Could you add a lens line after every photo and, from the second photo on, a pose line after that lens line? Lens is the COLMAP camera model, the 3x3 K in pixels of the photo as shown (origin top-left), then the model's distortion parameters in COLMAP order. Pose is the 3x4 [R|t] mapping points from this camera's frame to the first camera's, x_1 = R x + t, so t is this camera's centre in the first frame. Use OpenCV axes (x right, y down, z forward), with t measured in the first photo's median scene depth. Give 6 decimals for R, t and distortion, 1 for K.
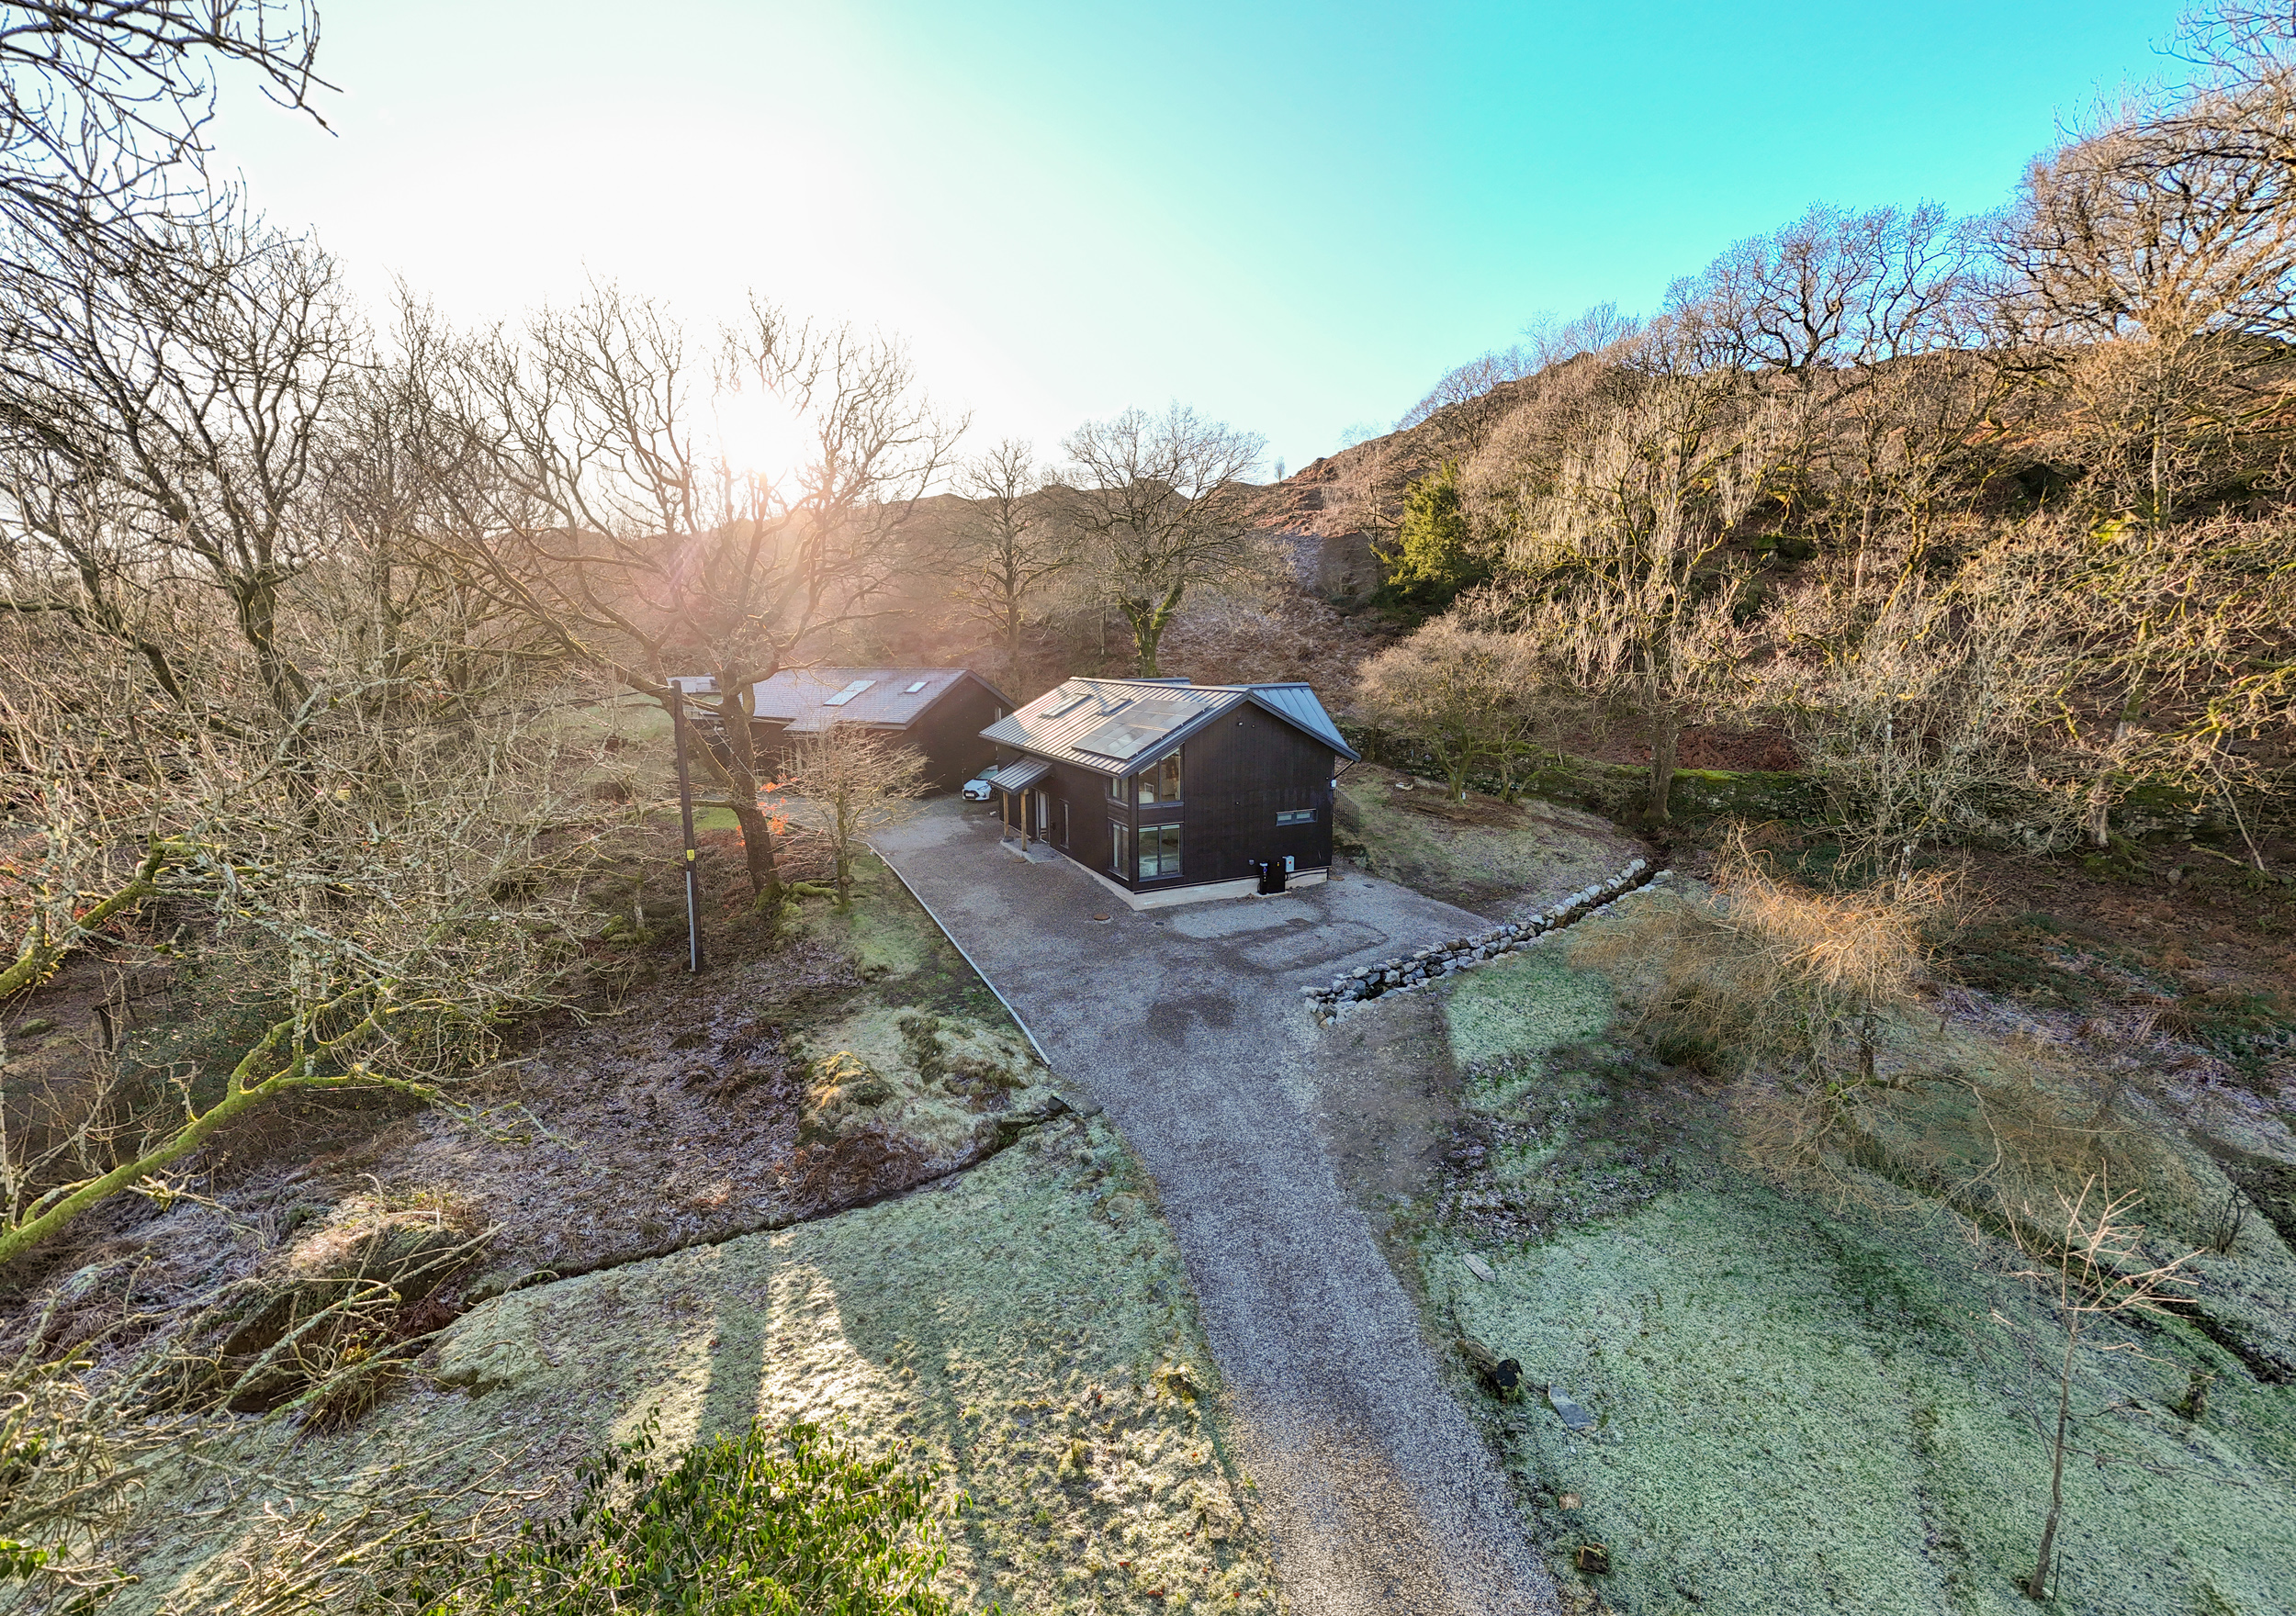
lens RADIAL K [[957.9, 0, 1137.0], [0, 957.9, 760.0], [0, 0, 1]] dist [0.000725, -0.000035]
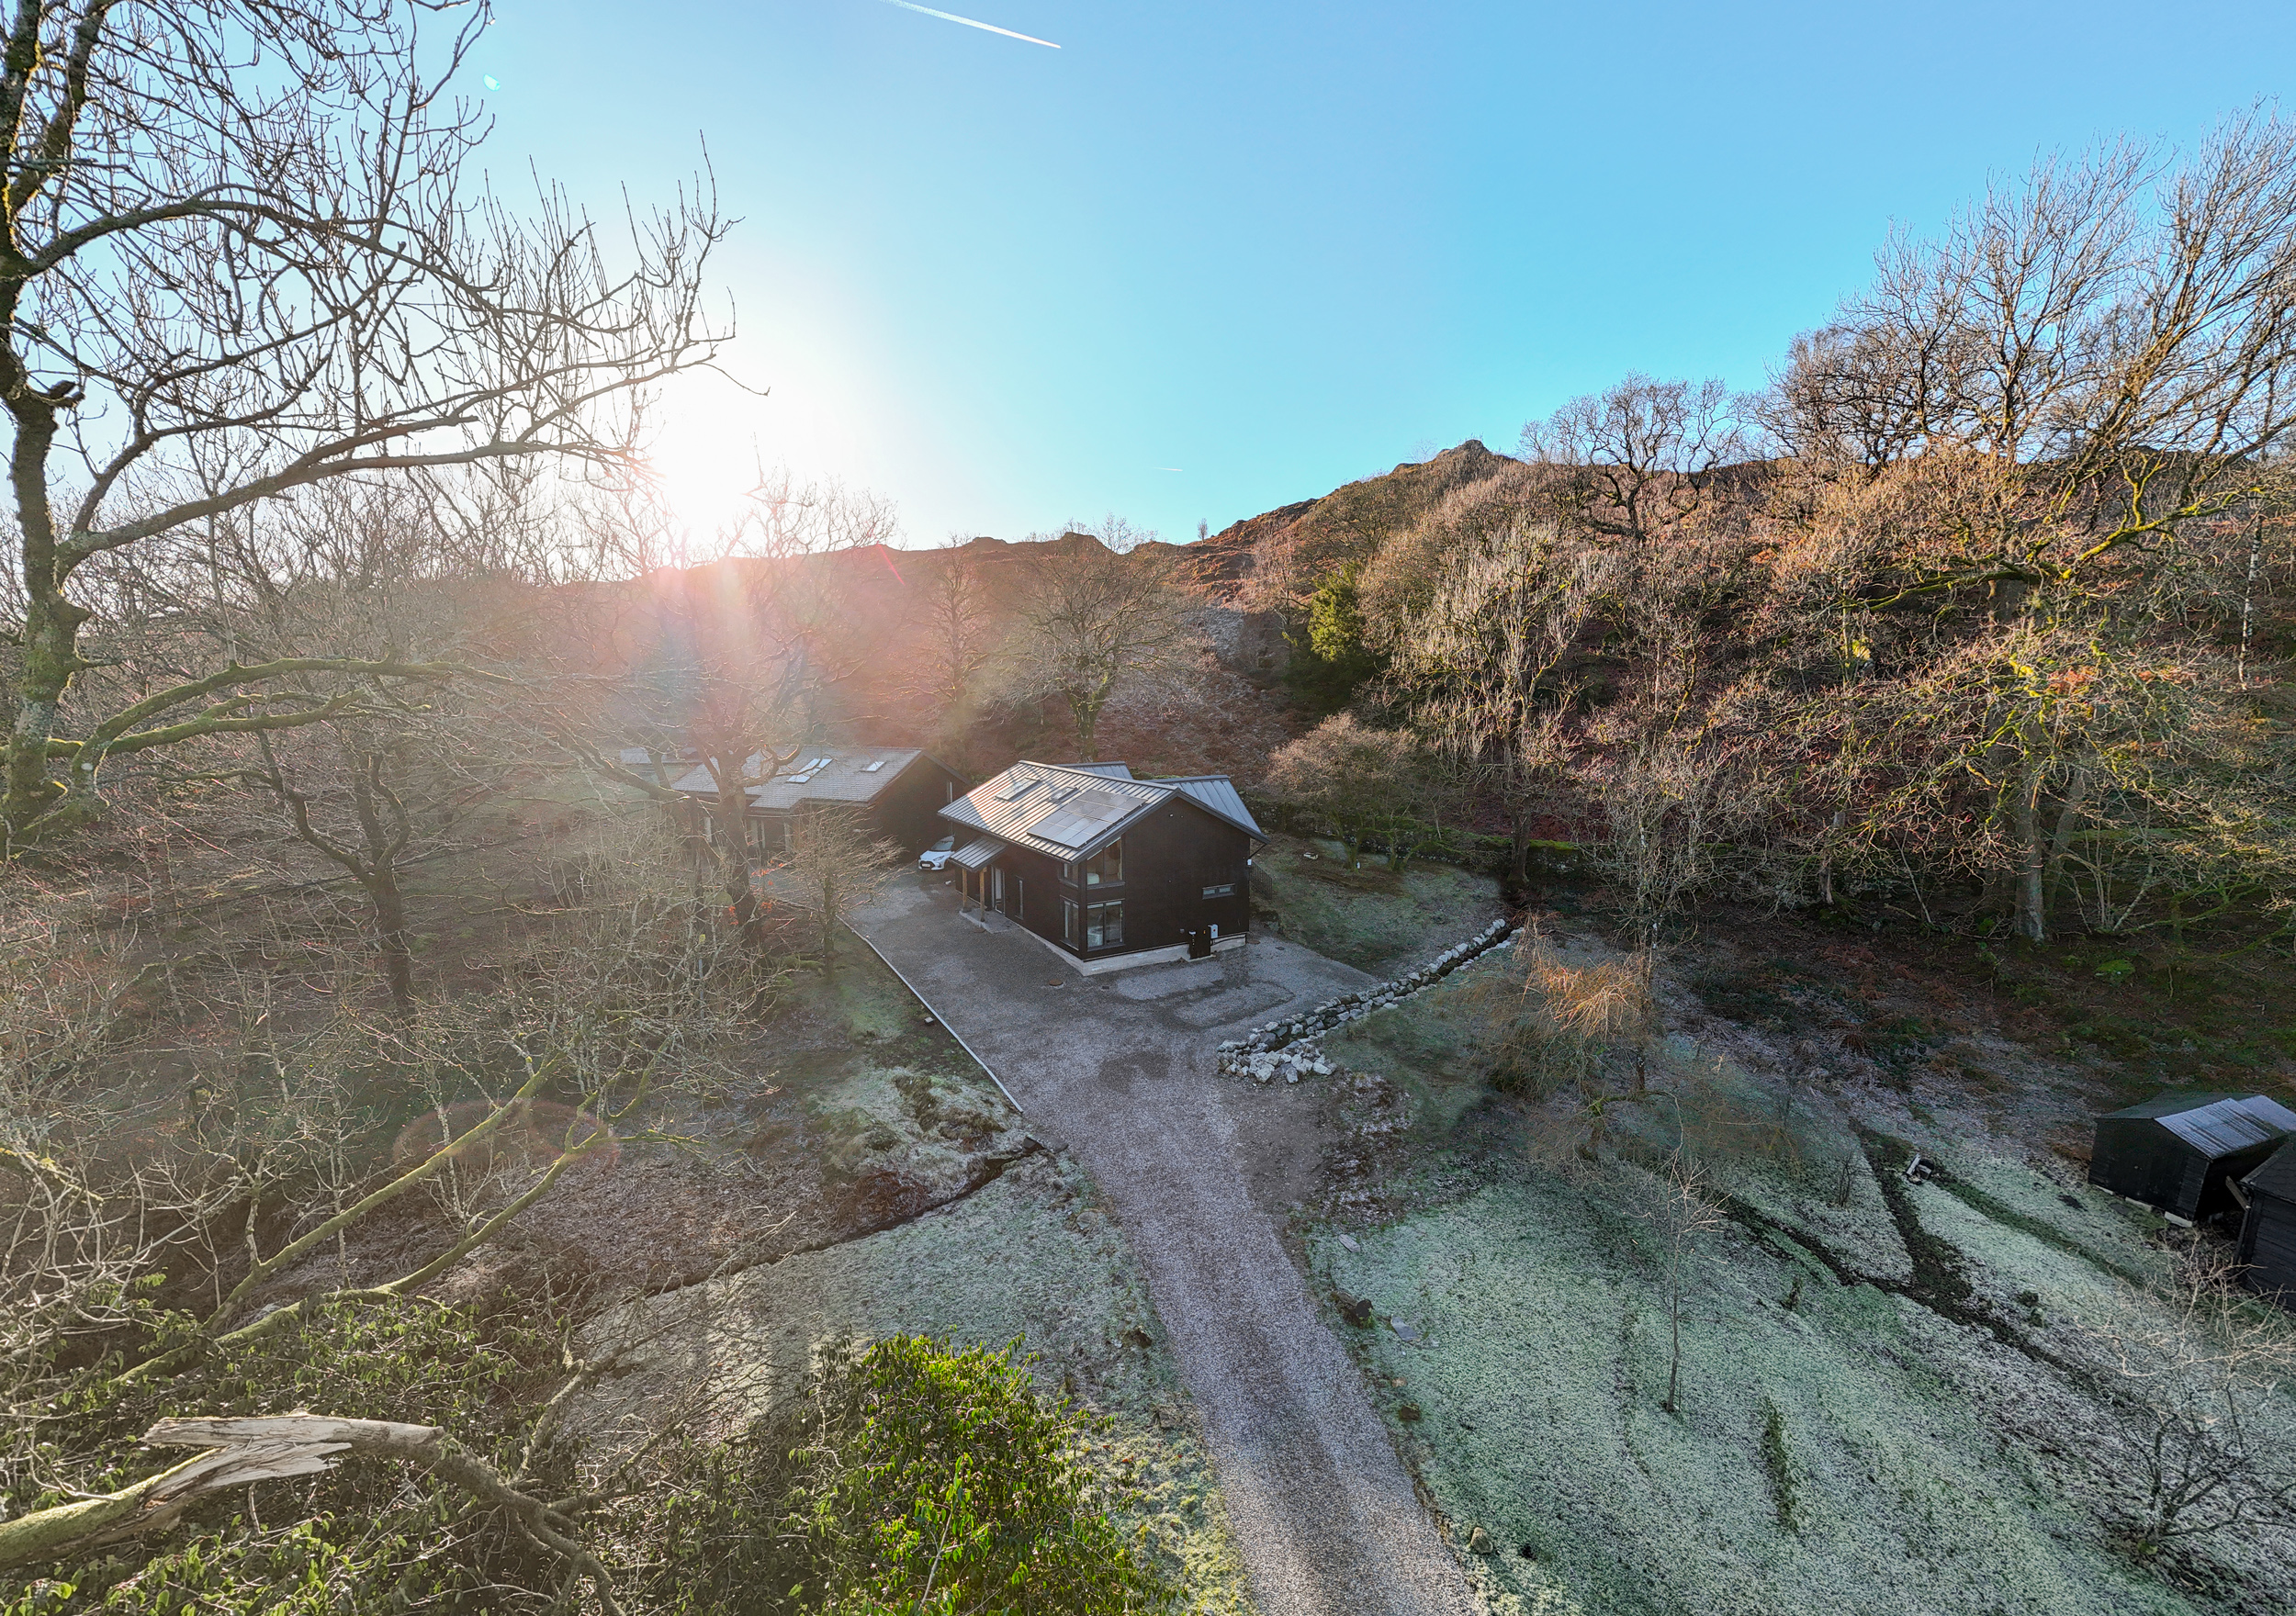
lens RADIAL K [[949.5, 0, 1154.7], [0, 949.5, 759.2], [0, 0, 1]] dist [-0.027244, -0.000157]
pose [[0.995531, -0.004878, 0.094311, -0.025290], [0.008742, 0.999137, -0.040607, -0.062546], [-0.094032, 0.041250, 0.994714, -0.181494]]
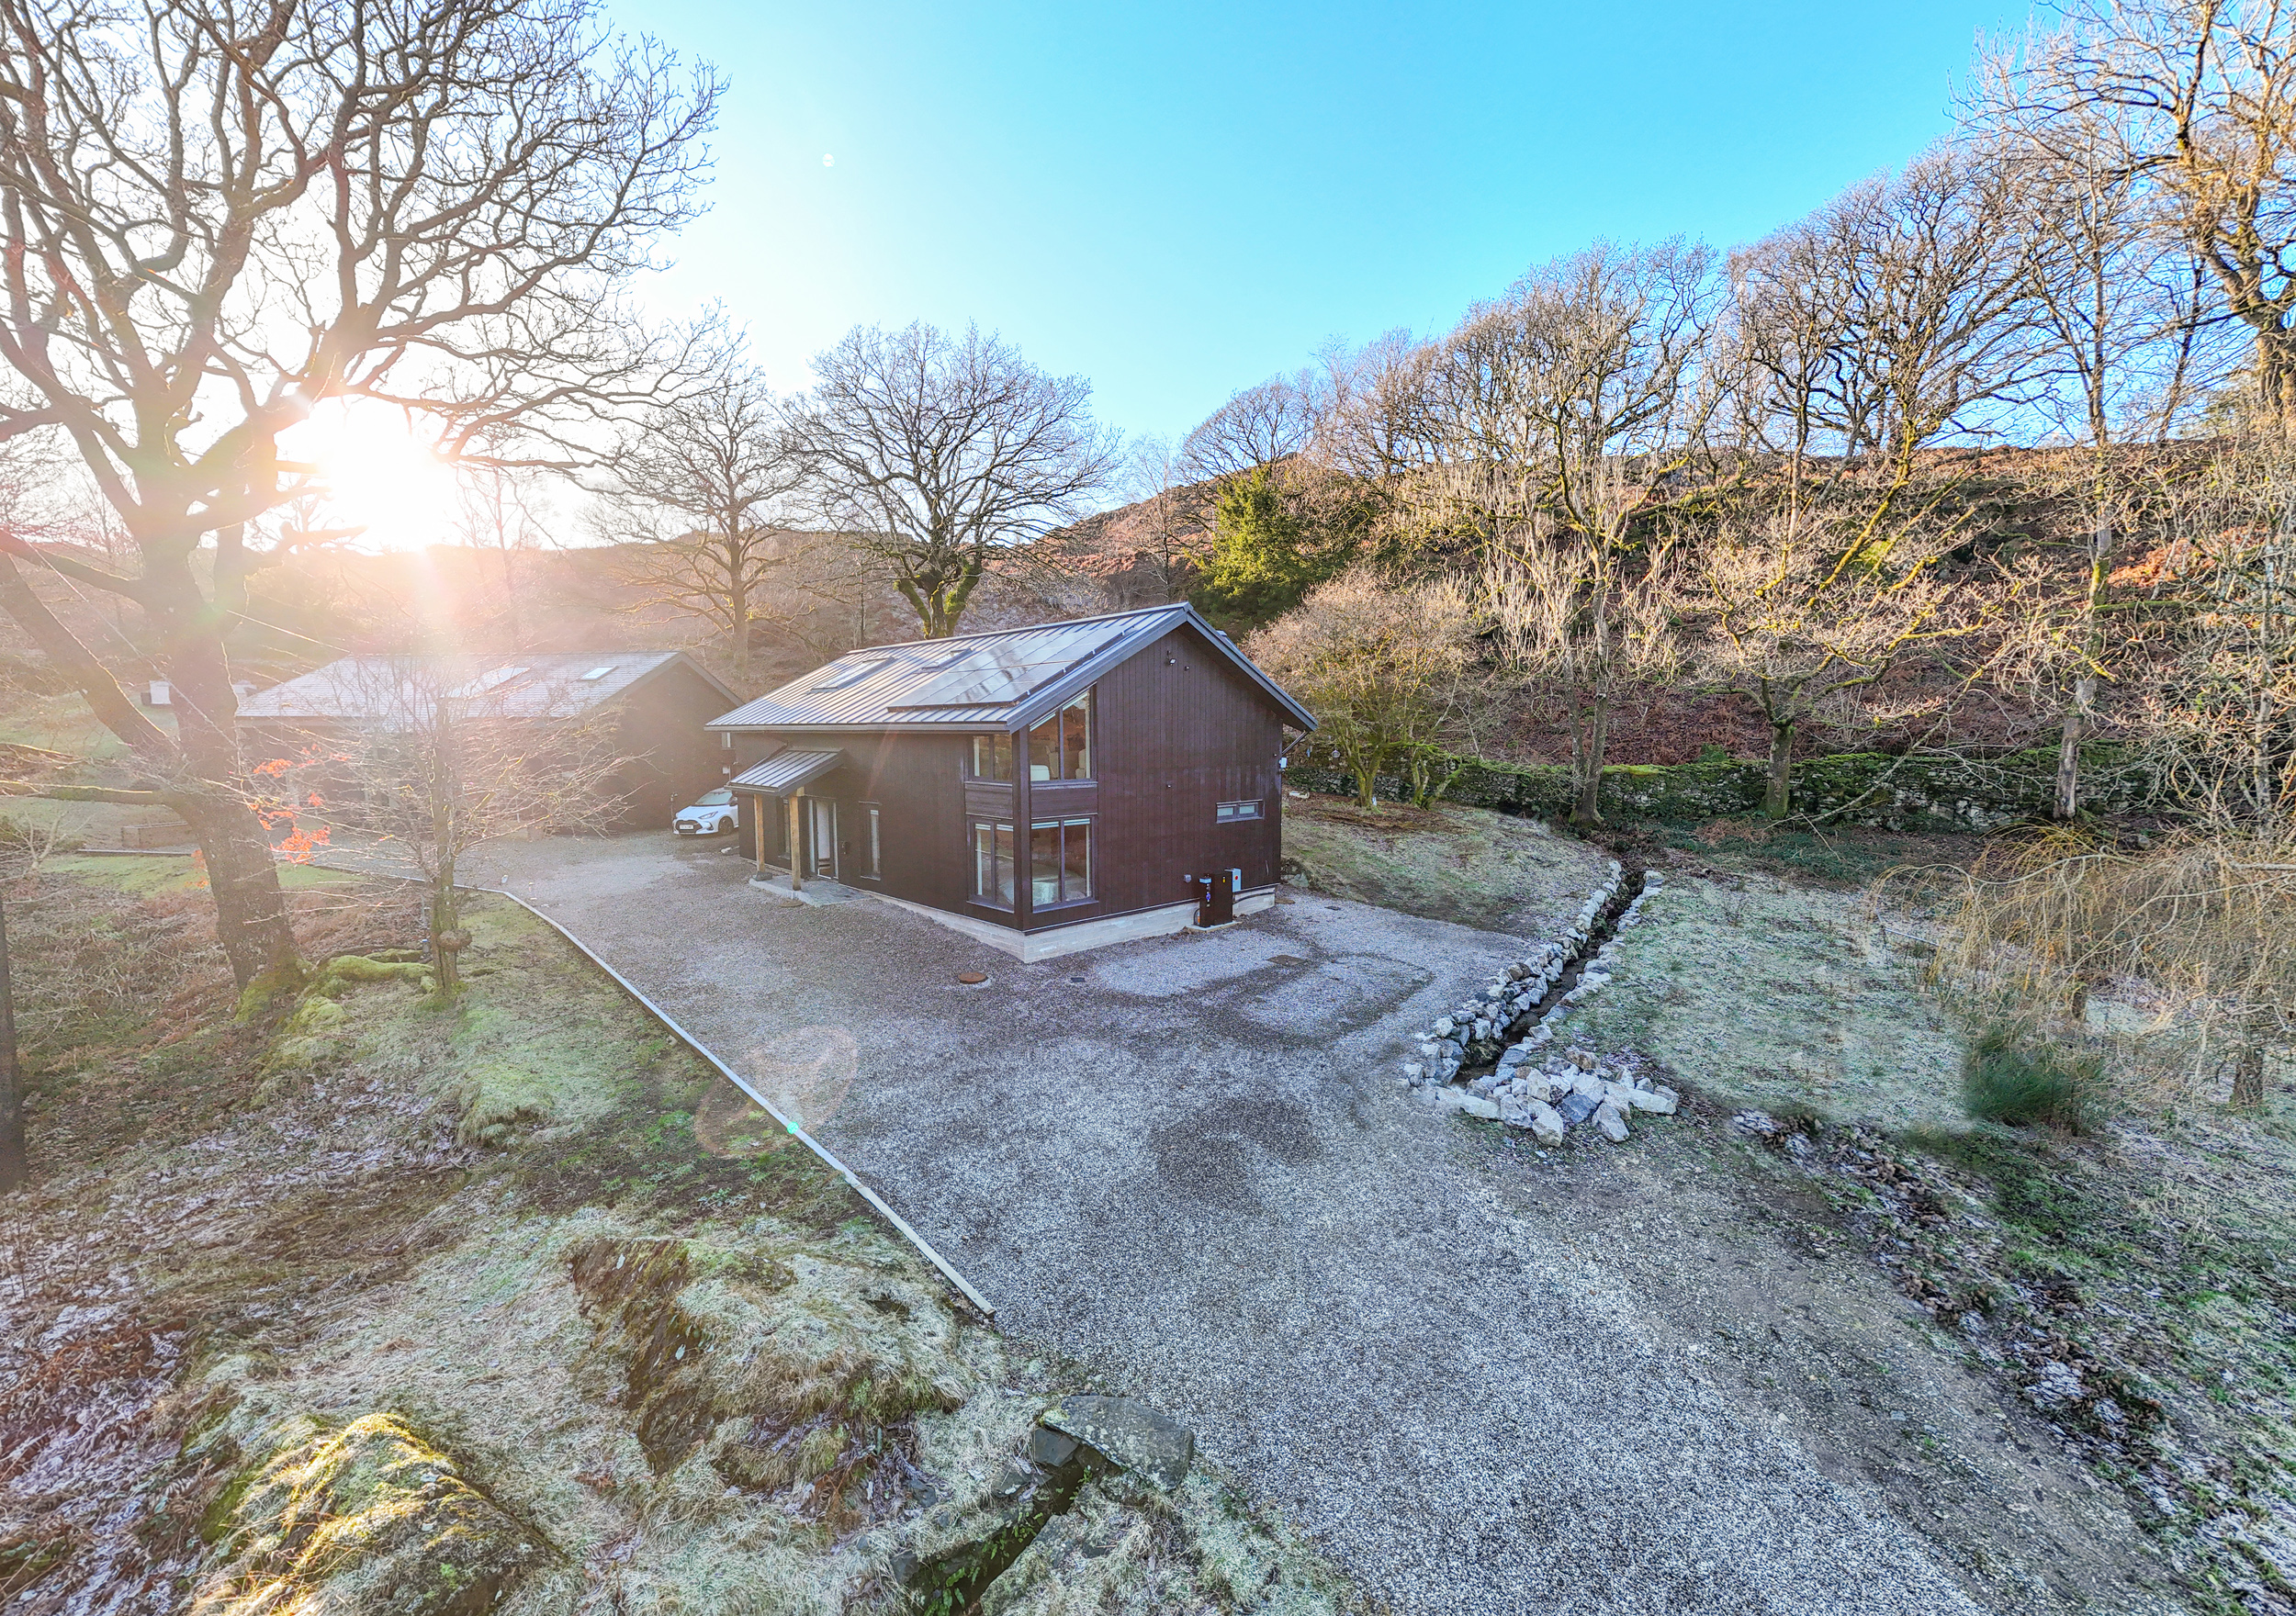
lens RADIAL K [[915.9, 0, 1159.2], [0, 915.9, 819.1], [0, 0, 1]] dist [-0.000748, -0.000096]
pose [[0.948502, -0.021386, 0.316048, -0.104932], [0.031375, 0.999155, -0.026550, 0.089033], [-0.315213, 0.035099, 0.948372, 0.443364]]
